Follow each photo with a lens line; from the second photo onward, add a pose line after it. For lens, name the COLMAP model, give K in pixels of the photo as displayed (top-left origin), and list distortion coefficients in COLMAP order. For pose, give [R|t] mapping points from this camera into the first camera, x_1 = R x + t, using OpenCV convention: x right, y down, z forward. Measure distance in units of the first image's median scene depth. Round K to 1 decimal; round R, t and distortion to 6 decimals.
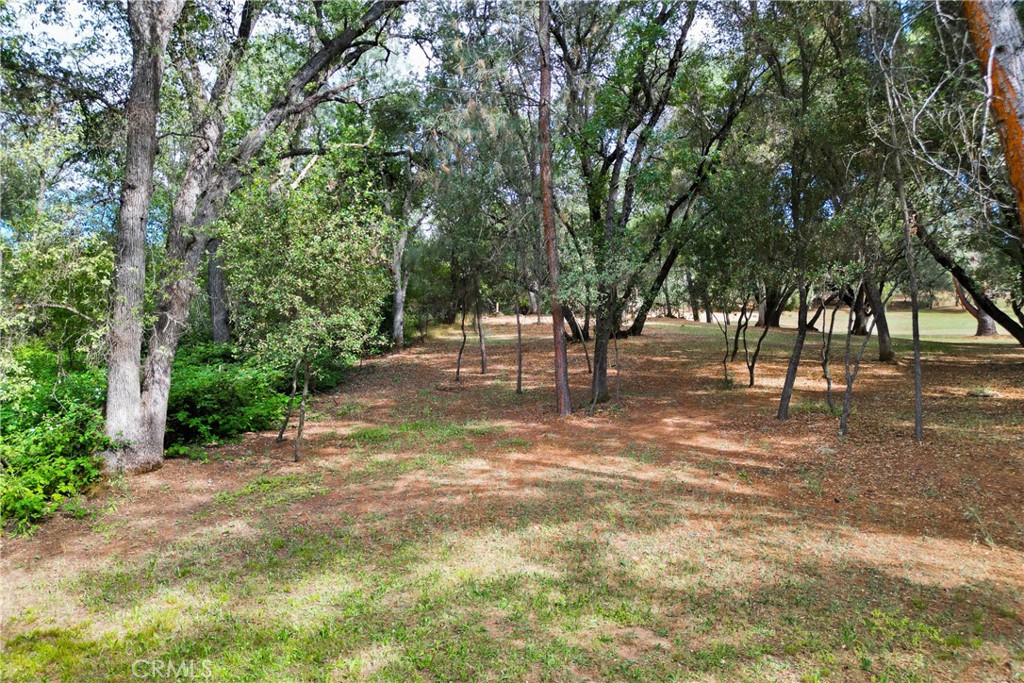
lens RADIAL K [[712.8, 0, 506.1], [0, 712.8, 372.6], [0, 0, 1]] dist [0.044118, -0.035847]
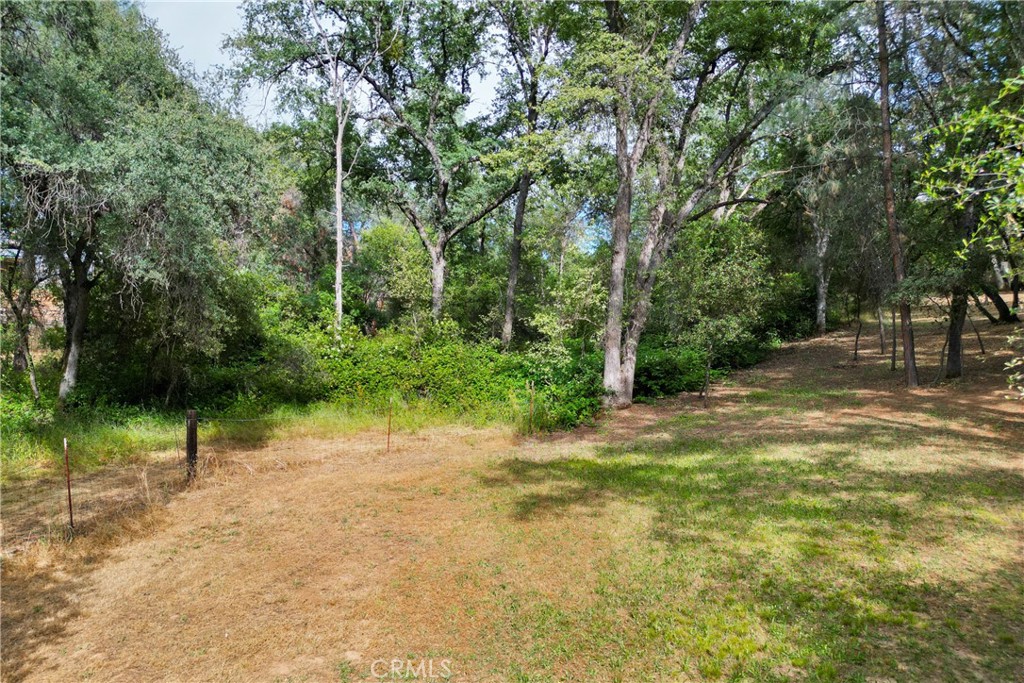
lens RADIAL K [[712.8, 0, 506.1], [0, 712.8, 372.6], [0, 0, 1]] dist [0.044118, -0.035847]
pose [[0.799506, 0.018358, -0.600377, 0.339376], [-0.001526, 0.999592, 0.028533, -0.002711], [0.600656, -0.021896, 0.799208, -0.606466]]
